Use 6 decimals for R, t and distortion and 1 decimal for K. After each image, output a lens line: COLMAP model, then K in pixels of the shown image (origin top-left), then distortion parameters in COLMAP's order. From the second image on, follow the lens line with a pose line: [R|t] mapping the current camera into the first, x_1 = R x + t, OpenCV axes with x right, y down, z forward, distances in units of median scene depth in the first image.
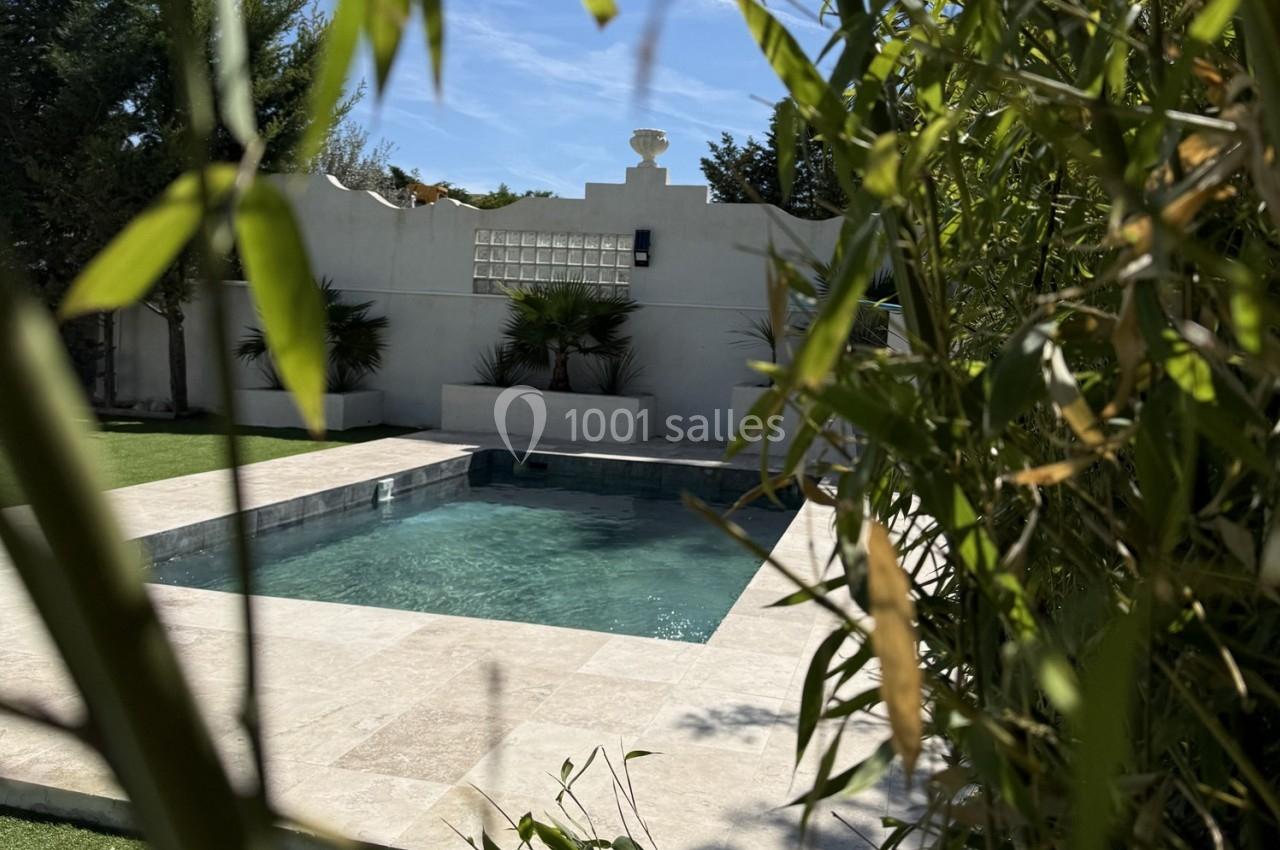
lens RADIAL K [[1221.3, 0, 639.4], [0, 1221.3, 349.8], [0, 0, 1]] dist [0.198167, -0.541348]
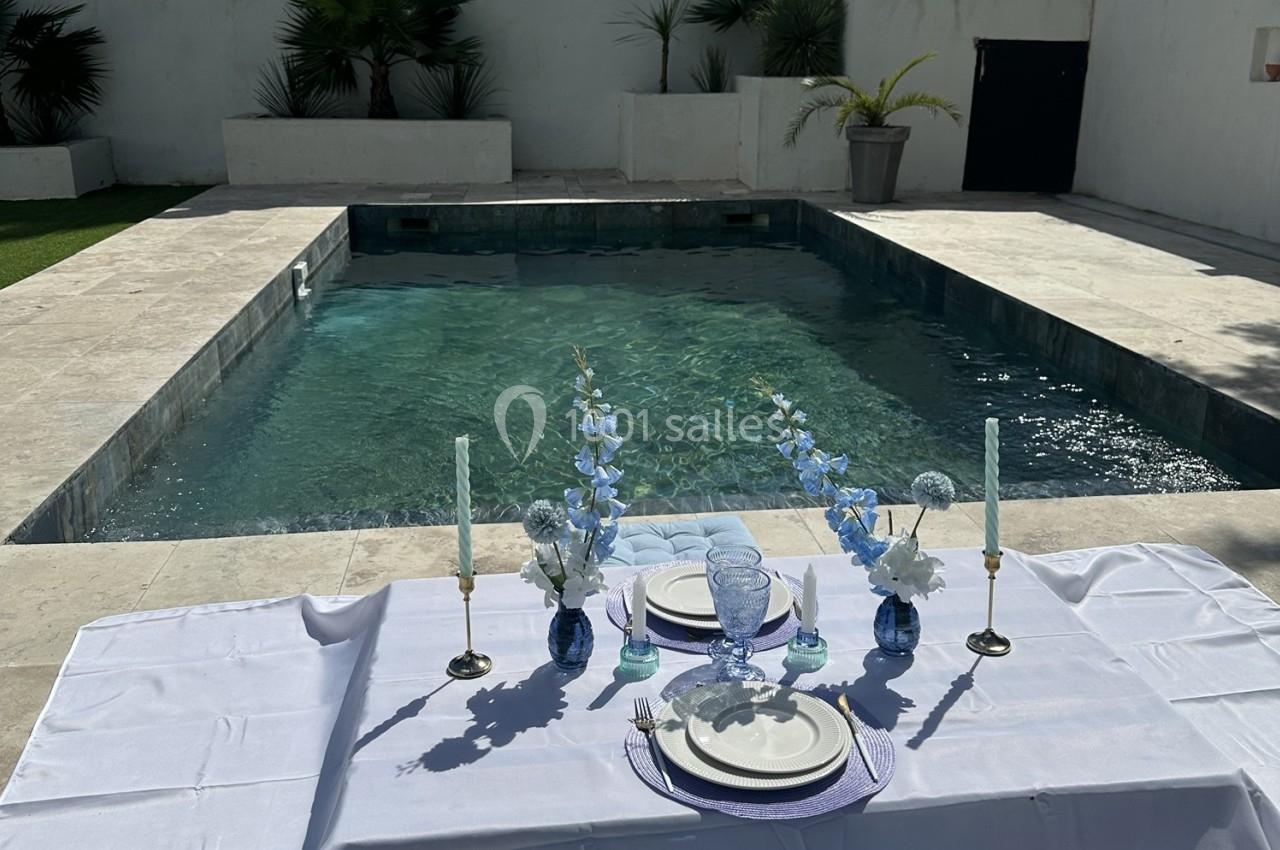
lens RADIAL K [[1215.1, 0, 640.0], [0, 1215.1, 425.0], [0, 0, 1]] dist [0.143900, -0.279400]
pose [[0.938137, -0.153967, 0.310151, -0.177923], [0.061840, 0.955802, 0.287433, 0.006011], [-0.340698, -0.250472, 0.906195, 0.219862]]
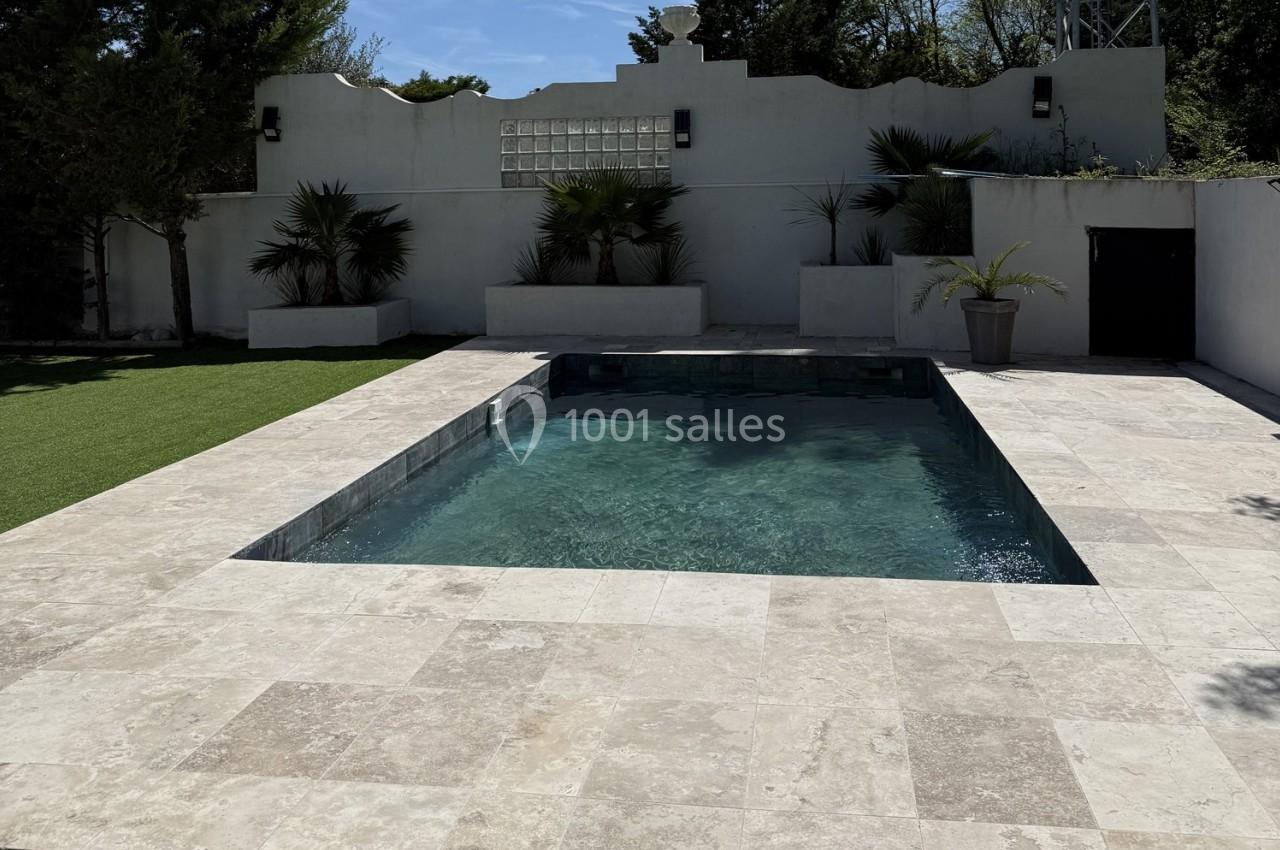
lens RADIAL K [[1221.0, 0, 633.0], [0, 1221.0, 158.3], [0, 0, 1]] dist [0.159157, -0.310079]
pose [[0.993774, -0.065894, 0.089839, -0.122801], [0.070591, 0.996244, -0.050146, -0.014734], [-0.086198, 0.056175, 0.994693, 0.052303]]
